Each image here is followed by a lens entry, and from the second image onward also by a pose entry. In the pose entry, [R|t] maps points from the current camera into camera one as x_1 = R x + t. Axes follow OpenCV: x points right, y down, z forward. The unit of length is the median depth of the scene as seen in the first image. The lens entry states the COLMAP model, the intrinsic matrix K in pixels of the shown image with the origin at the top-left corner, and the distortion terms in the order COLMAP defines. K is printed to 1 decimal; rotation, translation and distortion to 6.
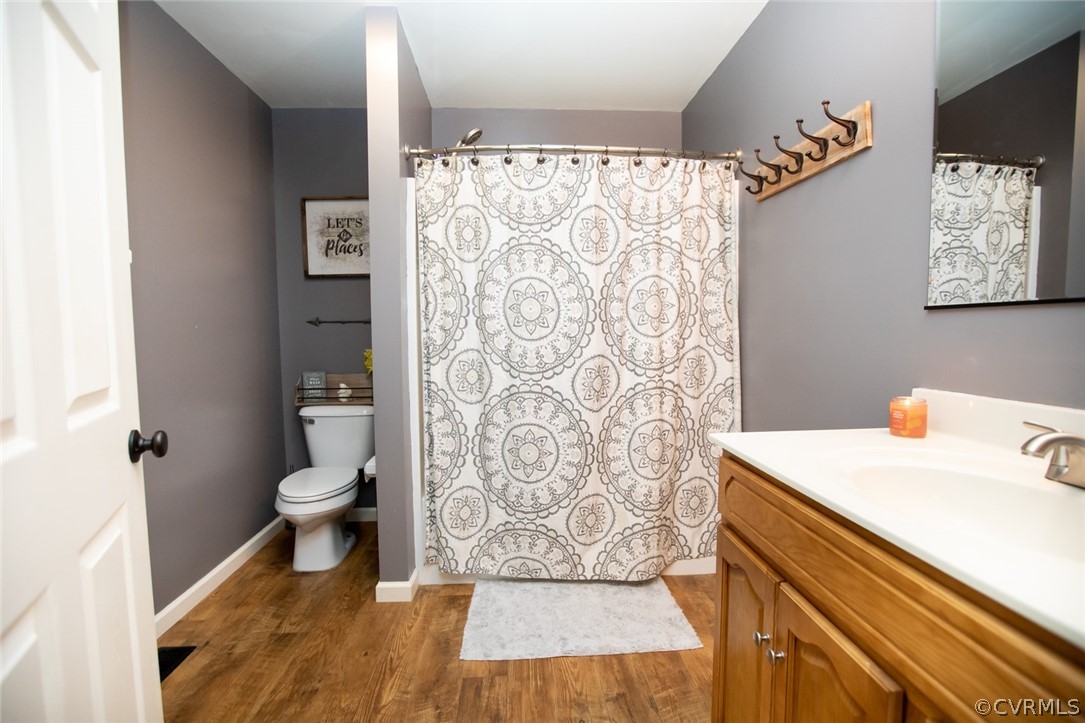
lens RADIAL K [[496.2, 0, 536.3], [0, 496.2, 358.9], [0, 0, 1]] dist [-0.049761, 0.019002]
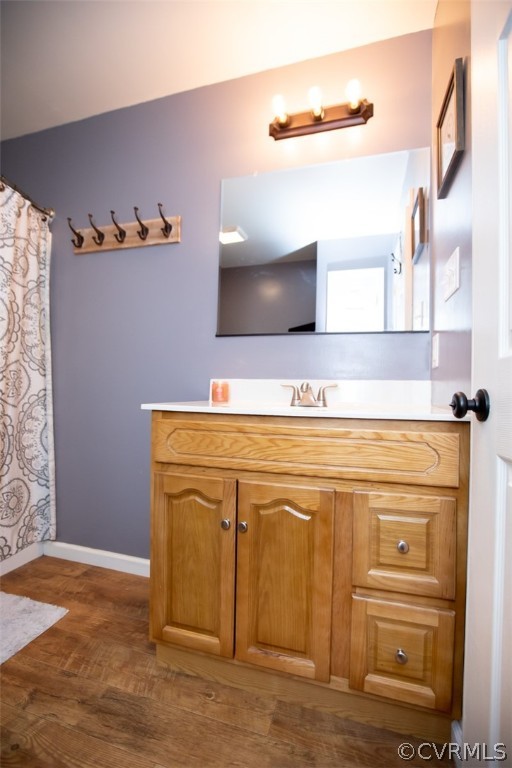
lens RADIAL K [[351.2, 0, 254.0], [0, 351.2, 387.1], [0, 0, 1]] dist [-0.049761, 0.019002]
pose [[0.335752, 0.032136, 0.941402, -0.238156], [0.031018, 0.998499, -0.045148, 0.089606], [-0.941440, 0.044359, 0.334251, 0.235341]]
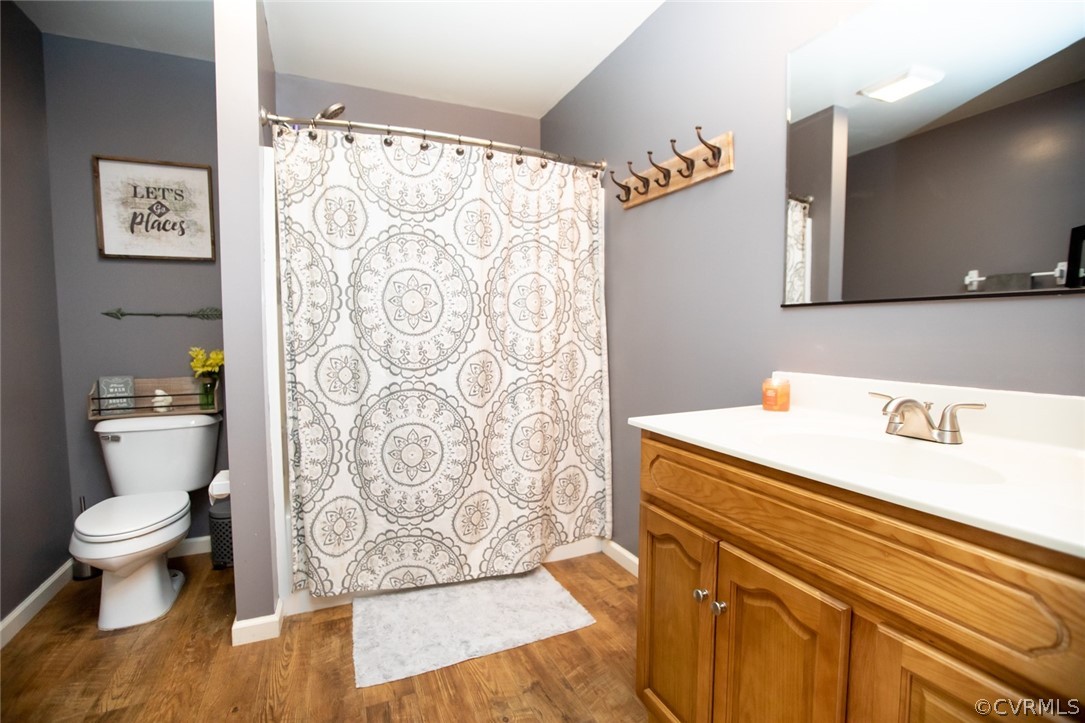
lens RADIAL K [[496.2, 0, 534.8], [0, 496.2, 358.8], [0, 0, 1]] dist [-0.049761, 0.019002]
pose [[0.934849, -0.013381, 0.354793, -0.126311], [0.014622, 0.999893, -0.000817, 0.011403], [-0.354744, 0.005952, 0.934945, 0.034942]]
